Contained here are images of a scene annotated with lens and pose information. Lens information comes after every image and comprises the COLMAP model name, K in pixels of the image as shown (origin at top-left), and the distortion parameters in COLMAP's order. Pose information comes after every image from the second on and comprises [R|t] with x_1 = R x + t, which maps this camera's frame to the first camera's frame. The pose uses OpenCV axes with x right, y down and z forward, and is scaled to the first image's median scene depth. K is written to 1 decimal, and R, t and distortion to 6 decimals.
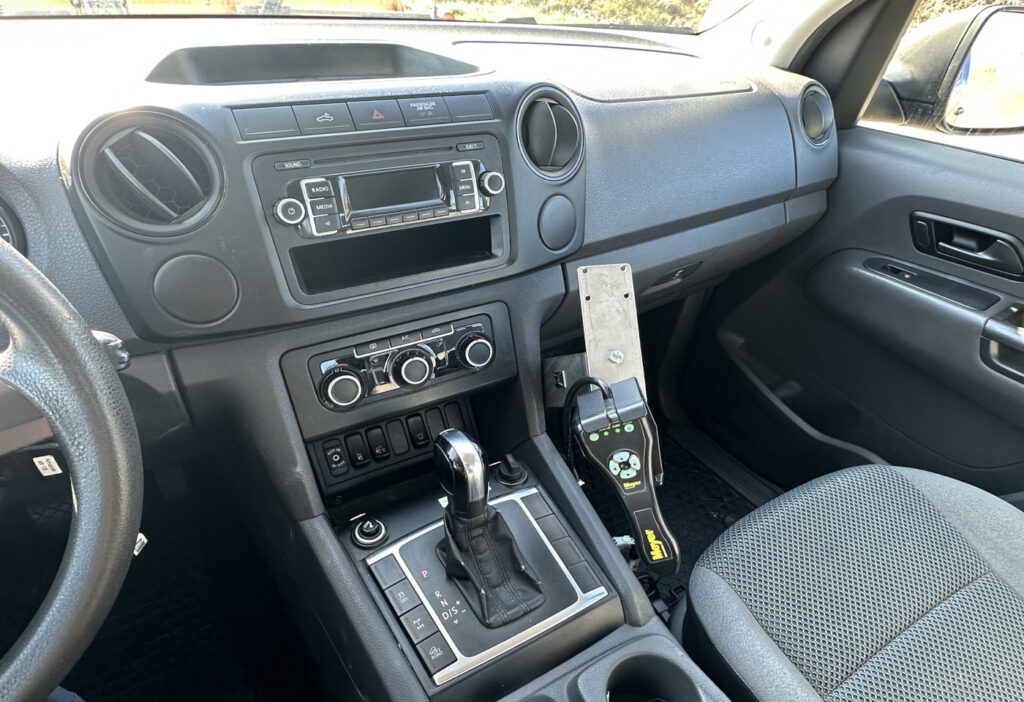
lens RADIAL K [[574.0, 0, 511.0], [0, 574.0, 406.6], [0, 0, 1]] dist [0.007012, 0.001376]
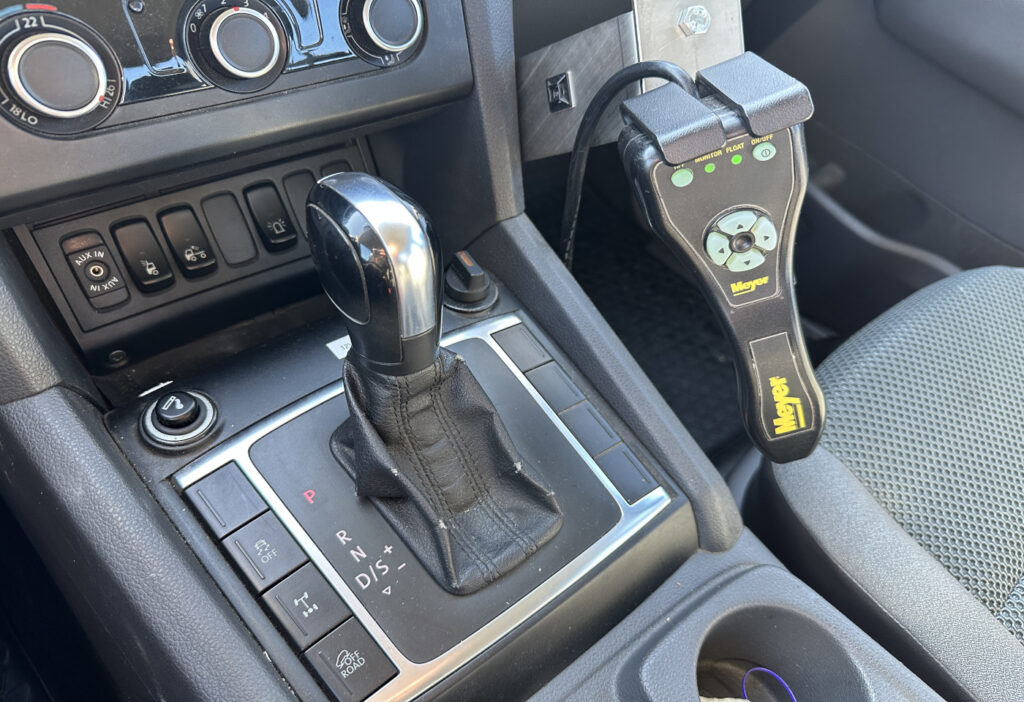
lens RADIAL K [[693.8, 0, 537.3], [0, 693.8, 373.0], [0, 0, 1]] dist [0.078996, -0.116166]
pose [[0.982368, -0.056942, 0.178075, -0.062364], [0.023743, 0.982775, 0.183274, 0.088052], [-0.185443, -0.175815, 0.966799, 0.417854]]
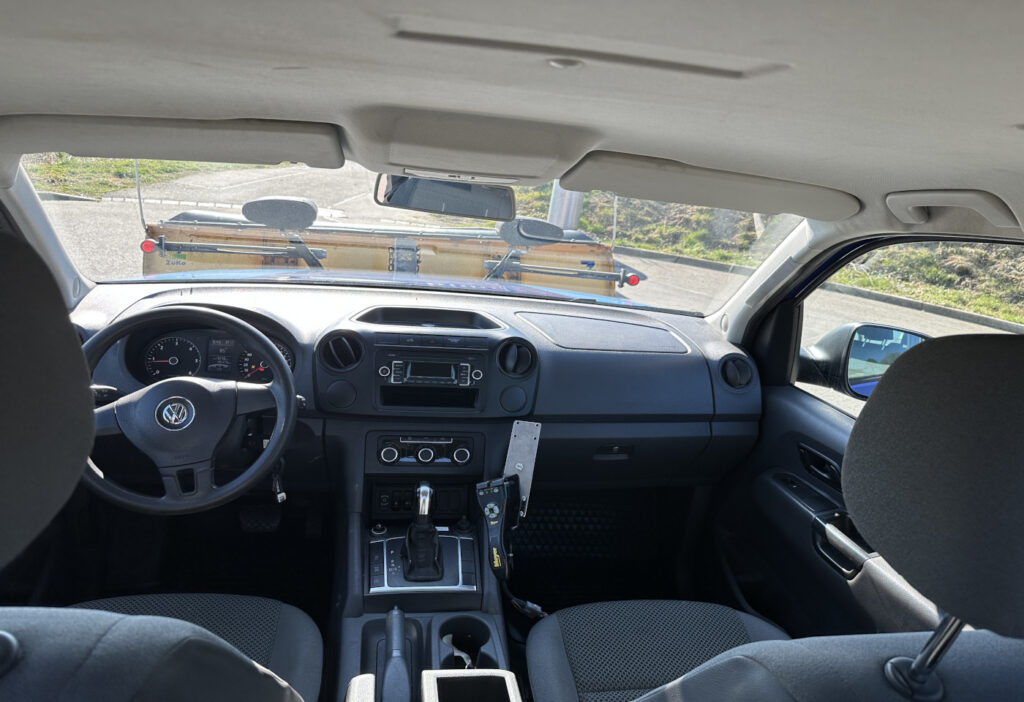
lens RADIAL K [[693.8, 0, 537.3], [0, 693.8, 373.0], [0, 0, 1]] dist [0.078996, -0.116166]
pose [[0.921332, 0.131448, -0.365880, 1.038981], [-0.267857, 0.896724, -0.352334, 0.430218], [0.281780, 0.422620, 0.861390, -1.099393]]
